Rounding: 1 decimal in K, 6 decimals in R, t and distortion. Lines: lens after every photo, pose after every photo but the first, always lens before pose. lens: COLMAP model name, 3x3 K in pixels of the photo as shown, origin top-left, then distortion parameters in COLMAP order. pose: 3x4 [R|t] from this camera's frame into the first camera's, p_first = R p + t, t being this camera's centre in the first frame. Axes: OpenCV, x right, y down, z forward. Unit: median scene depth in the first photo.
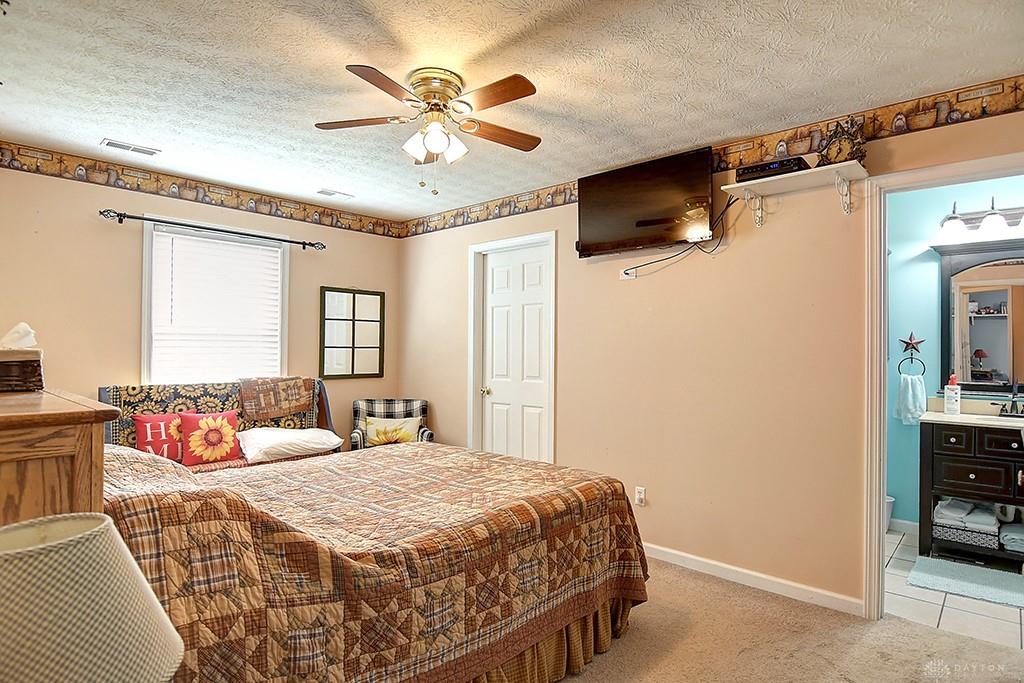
lens RADIAL K [[554.1, 0, 518.3], [0, 554.1, 345.3], [0, 0, 1]] dist [-0.007882, -0.003577]
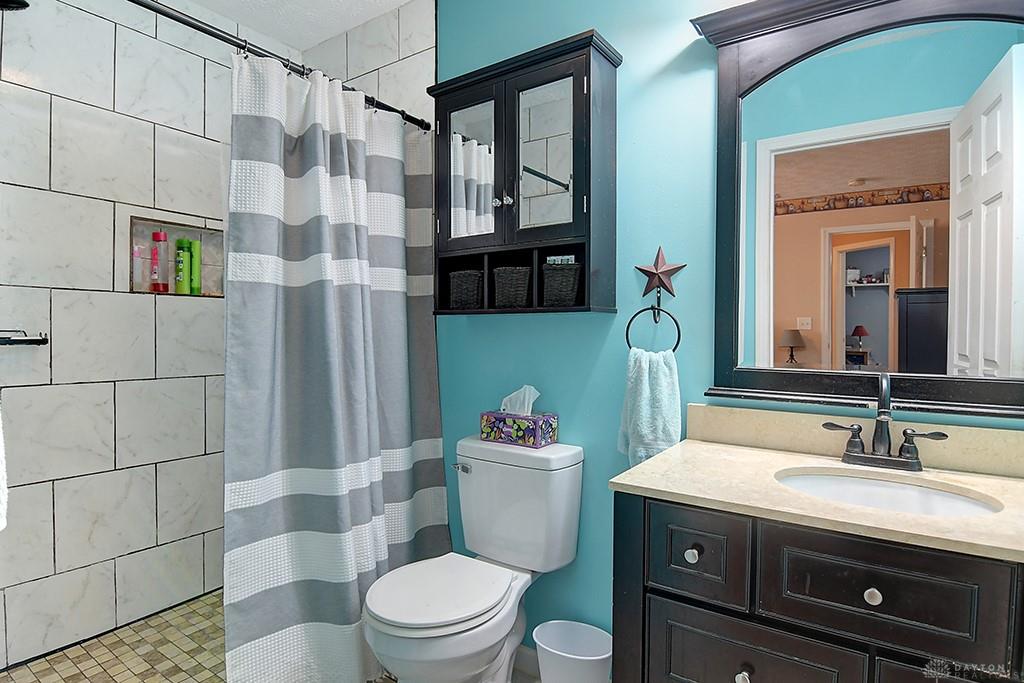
lens RADIAL K [[554.1, 0, 505.6], [0, 554.1, 337.7], [0, 0, 1]] dist [-0.007882, -0.003577]
pose [[0.993369, -0.003292, 0.114923, 0.552913], [0.000957, 0.999792, 0.020368, 0.035647], [-0.114966, -0.020123, 0.993166, 0.600889]]
